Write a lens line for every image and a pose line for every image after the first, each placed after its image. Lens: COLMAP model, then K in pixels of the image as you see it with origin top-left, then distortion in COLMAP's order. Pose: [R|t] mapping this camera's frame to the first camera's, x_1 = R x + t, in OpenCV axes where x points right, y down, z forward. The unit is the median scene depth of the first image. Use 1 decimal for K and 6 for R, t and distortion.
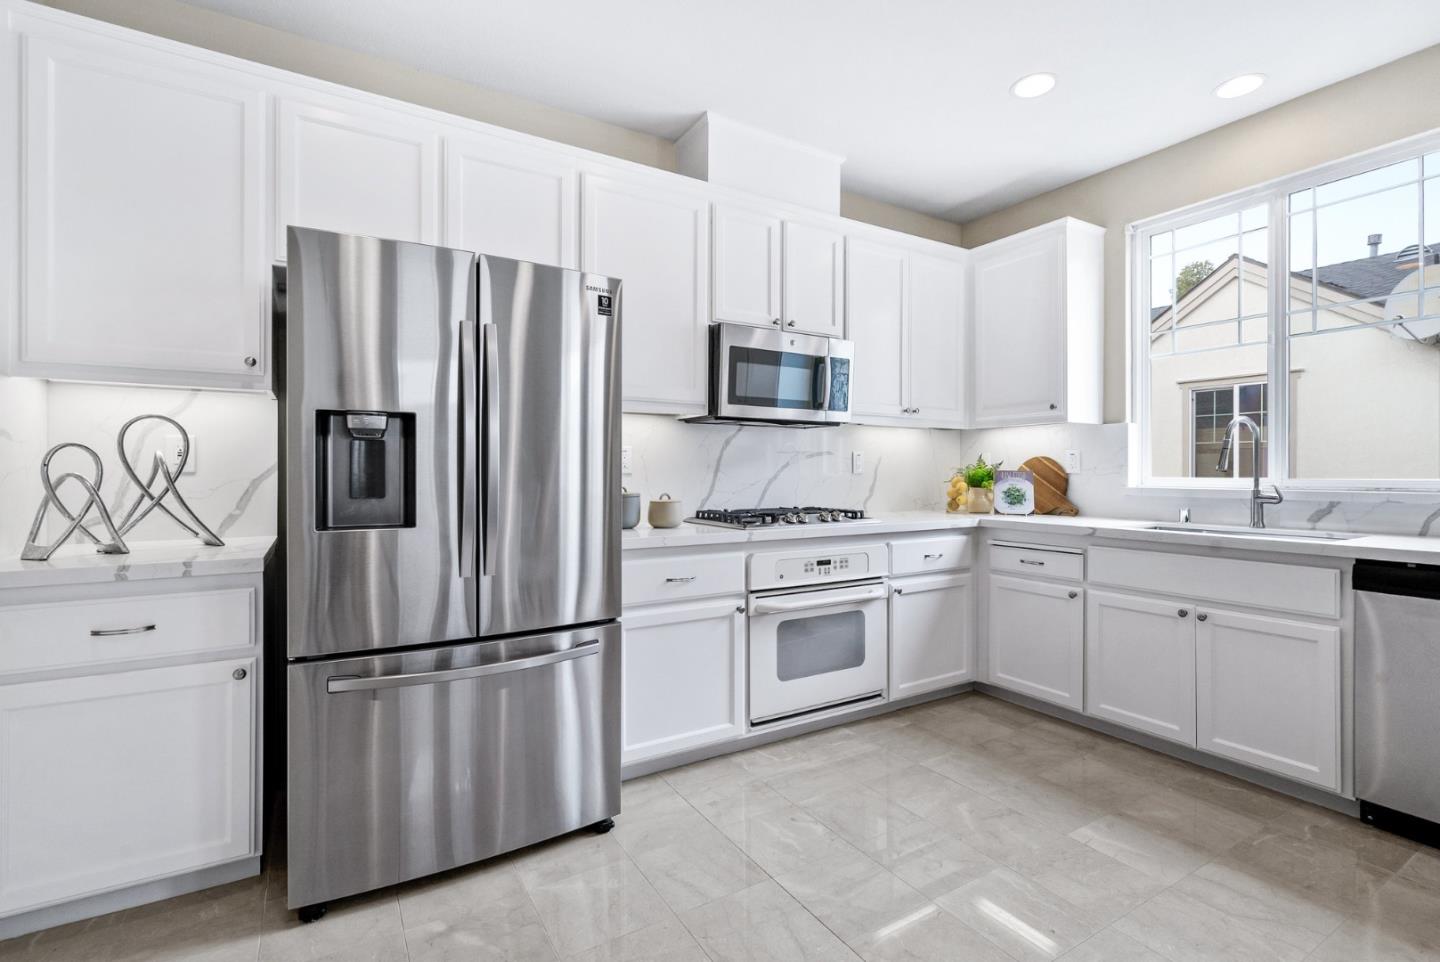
lens RADIAL K [[675.4, 0, 718.6], [0, 675.4, 471.1], [0, 0, 1]] dist [-0.005328, 0.000981]
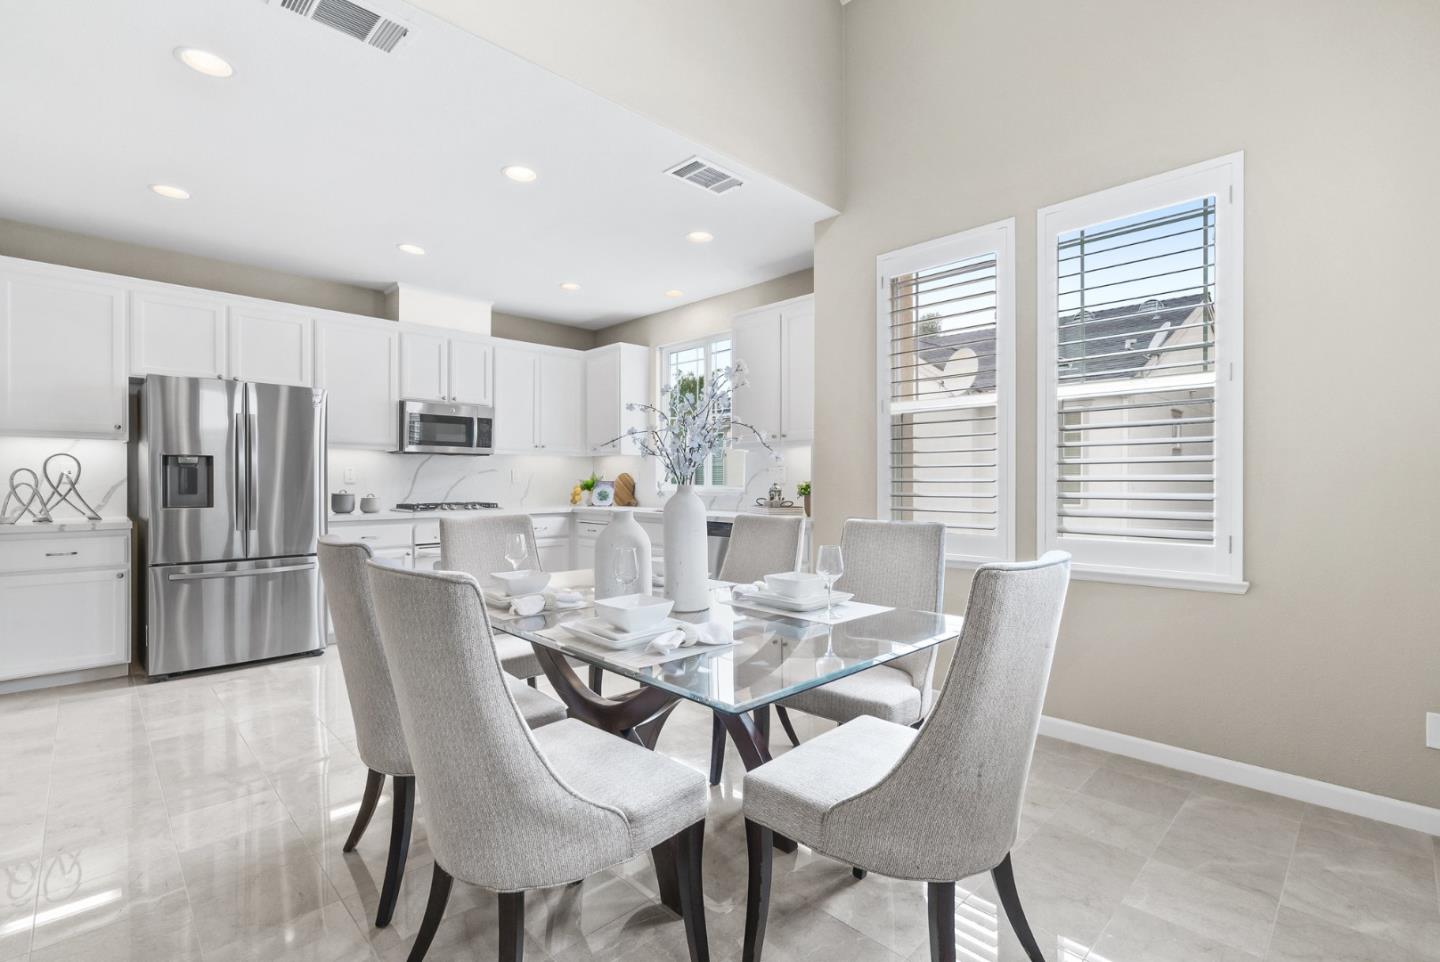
lens RADIAL K [[675.4, 0, 727.0], [0, 675.4, 483.3], [0, 0, 1]] dist [-0.005328, 0.000981]
pose [[0.973163, 0.000598, 0.230116, 0.429495], [-0.001830, 0.999985, 0.005139, -0.005402], [-0.230109, -0.005422, 0.973150, -0.968625]]
